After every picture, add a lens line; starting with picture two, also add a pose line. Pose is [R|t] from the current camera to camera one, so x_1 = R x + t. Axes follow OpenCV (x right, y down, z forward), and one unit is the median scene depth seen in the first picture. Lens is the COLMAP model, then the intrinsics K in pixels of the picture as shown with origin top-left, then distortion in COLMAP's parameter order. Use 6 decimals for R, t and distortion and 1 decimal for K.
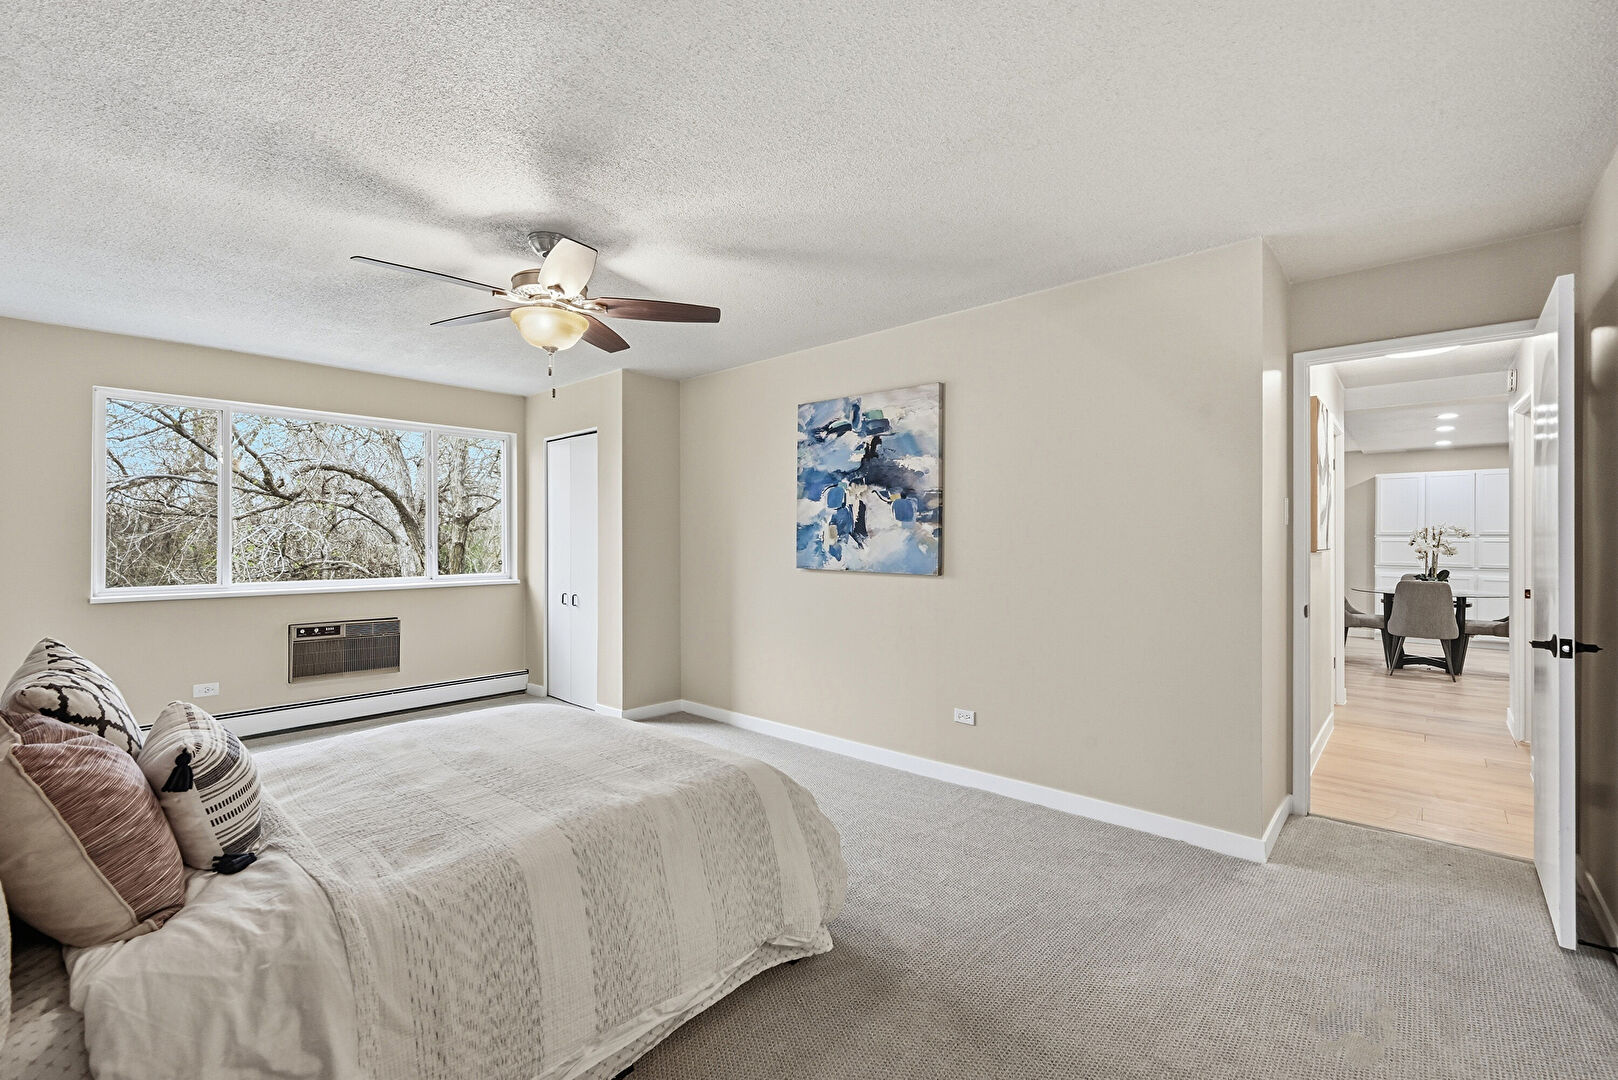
lens RADIAL K [[700.1, 0, 809.0], [0, 700.1, 540.0], [0, 0, 1]] dist [-0.001174, 0.000249]
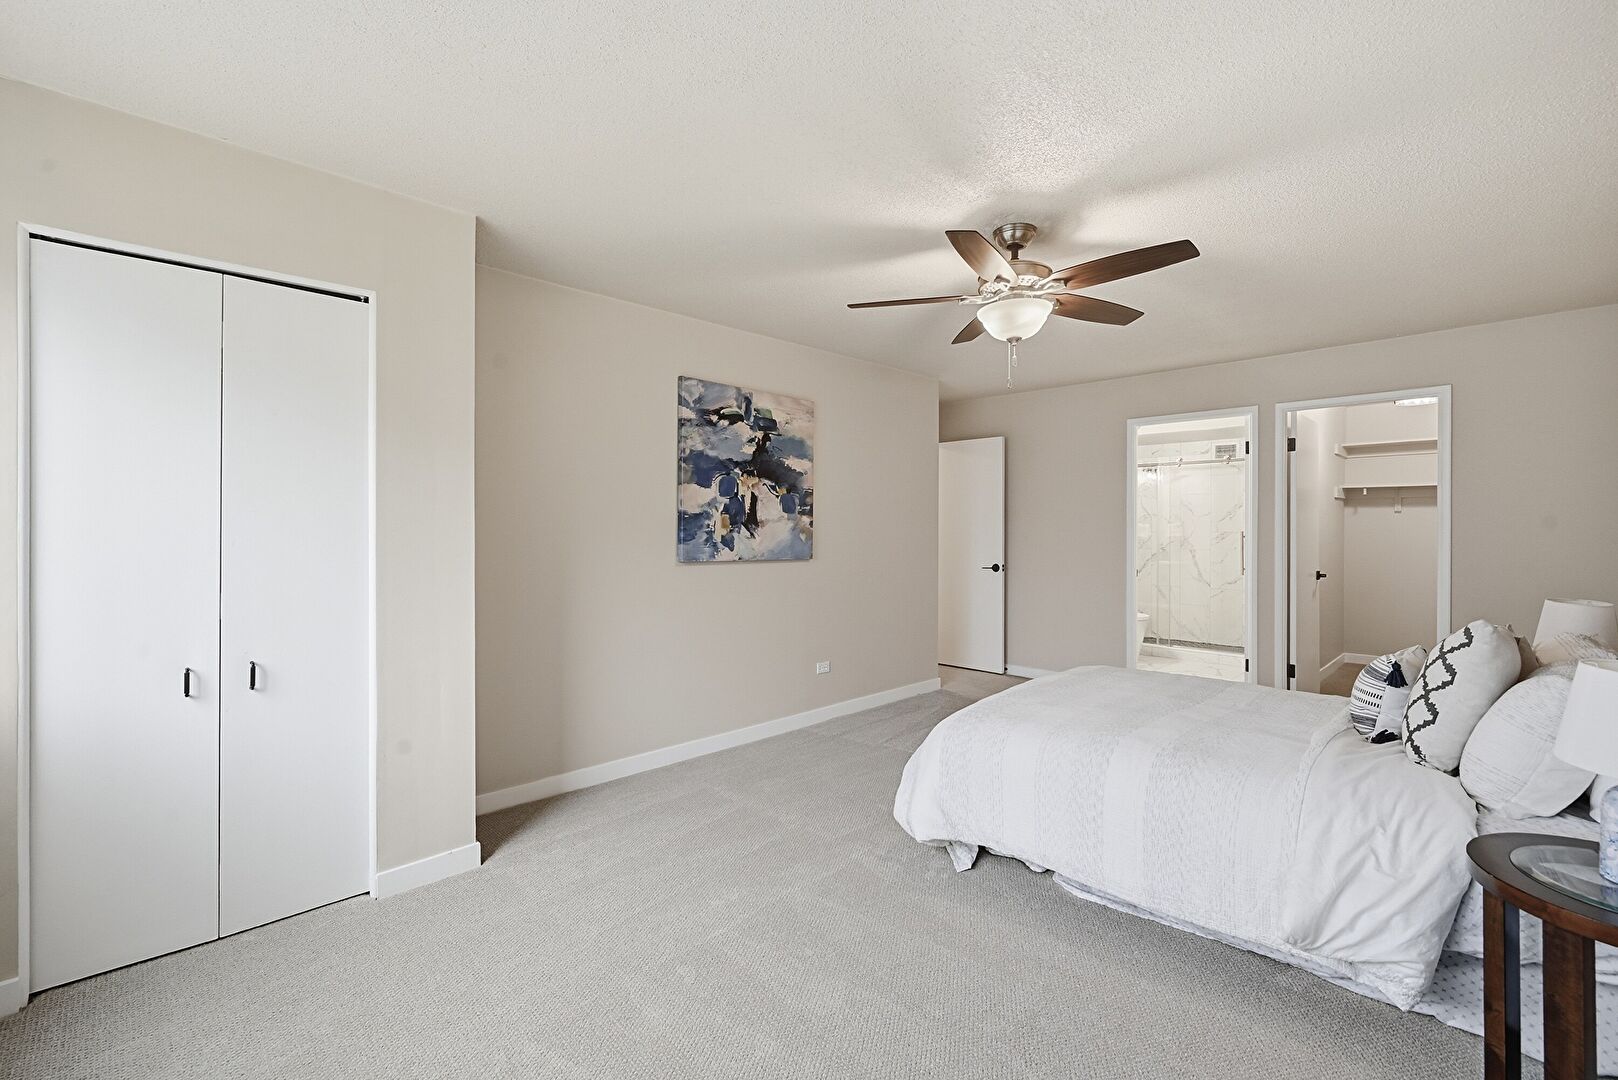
lens RADIAL K [[701.6, 0, 807.9], [0, 701.6, 528.5], [0, 0, 1]] dist [0.000083, 0.000039]
pose [[0.067992, 0.000900, 0.997685, -0.975621], [-0.000097, 1.000000, -0.000895, -0.001252], [-0.997686, -0.000036, 0.067992, 0.864747]]
